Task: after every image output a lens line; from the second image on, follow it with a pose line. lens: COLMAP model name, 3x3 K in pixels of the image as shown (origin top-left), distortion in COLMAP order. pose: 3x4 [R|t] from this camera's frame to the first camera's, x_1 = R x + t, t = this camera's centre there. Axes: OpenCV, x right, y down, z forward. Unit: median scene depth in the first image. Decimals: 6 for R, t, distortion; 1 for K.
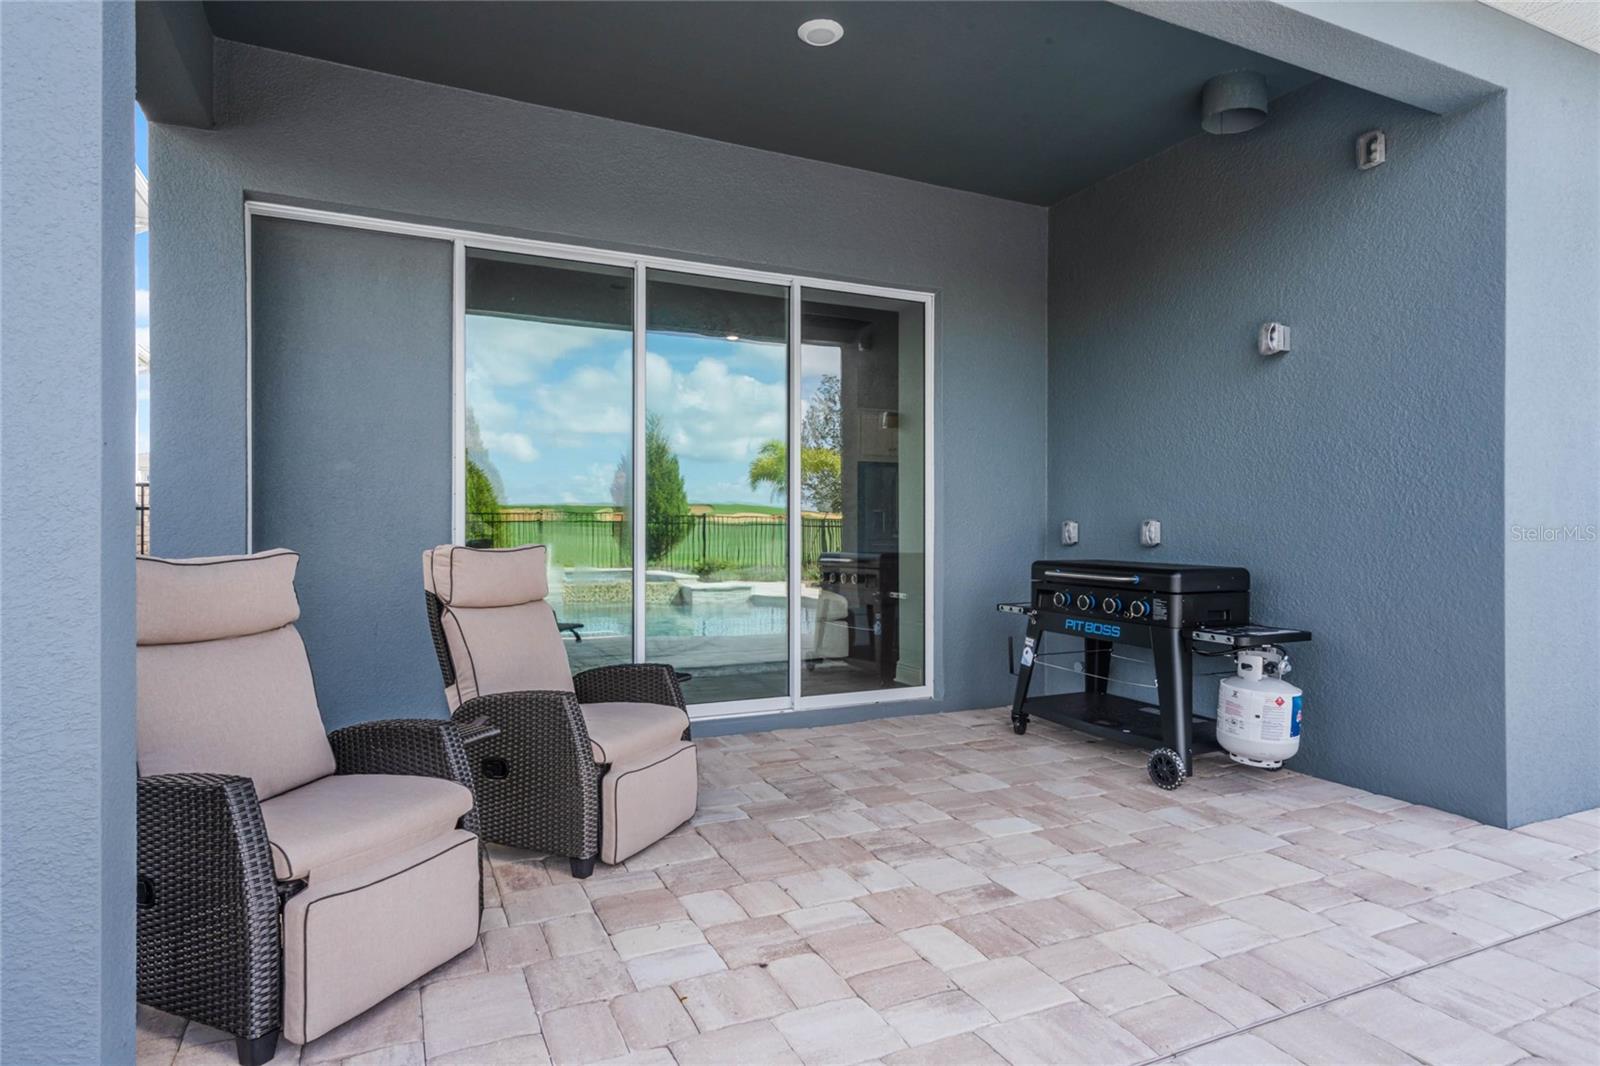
lens RADIAL K [[858.9, 0, 799.3], [0, 858.9, 526.6], [0, 0, 1]] dist [0.001584, 0.001053]
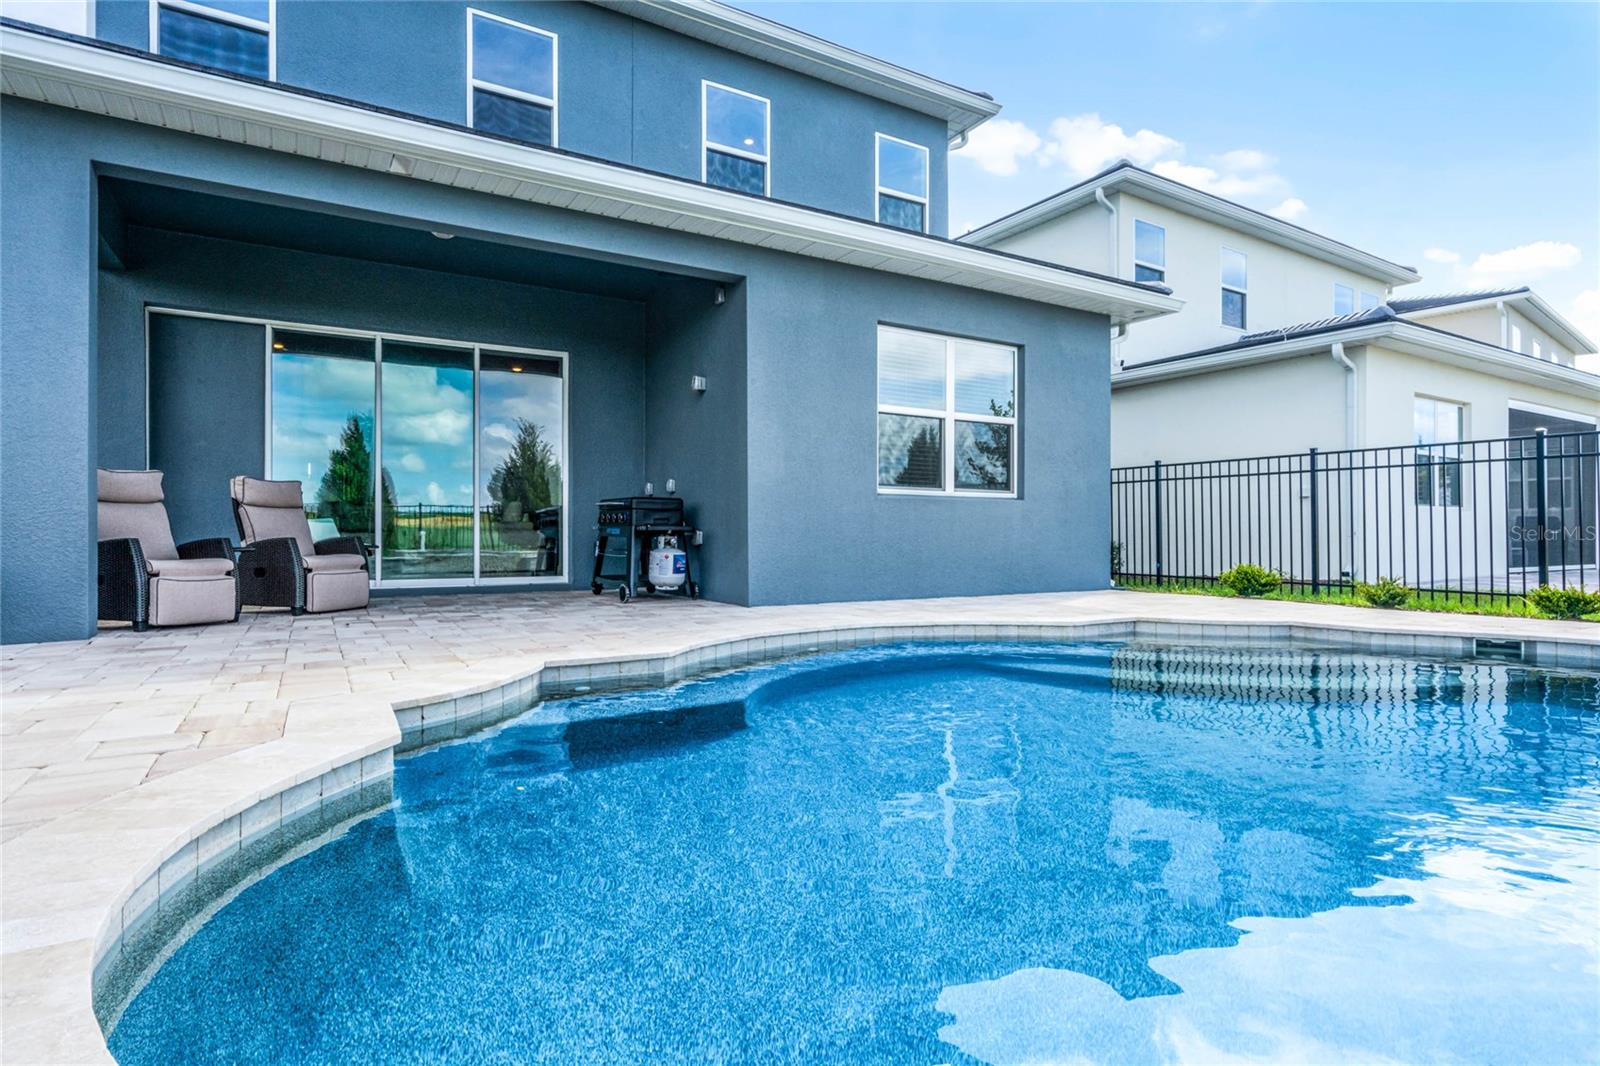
lens RADIAL K [[814.5, 0, 803.5], [0, 814.5, 539.0], [0, 0, 1]] dist [-0.001530, 0.001908]
pose [[0.996428, -0.001324, 0.084436, 0.785683], [0.001042, 0.999994, 0.003386, 0.165162], [-0.084440, -0.003286, 0.996423, -1.108095]]
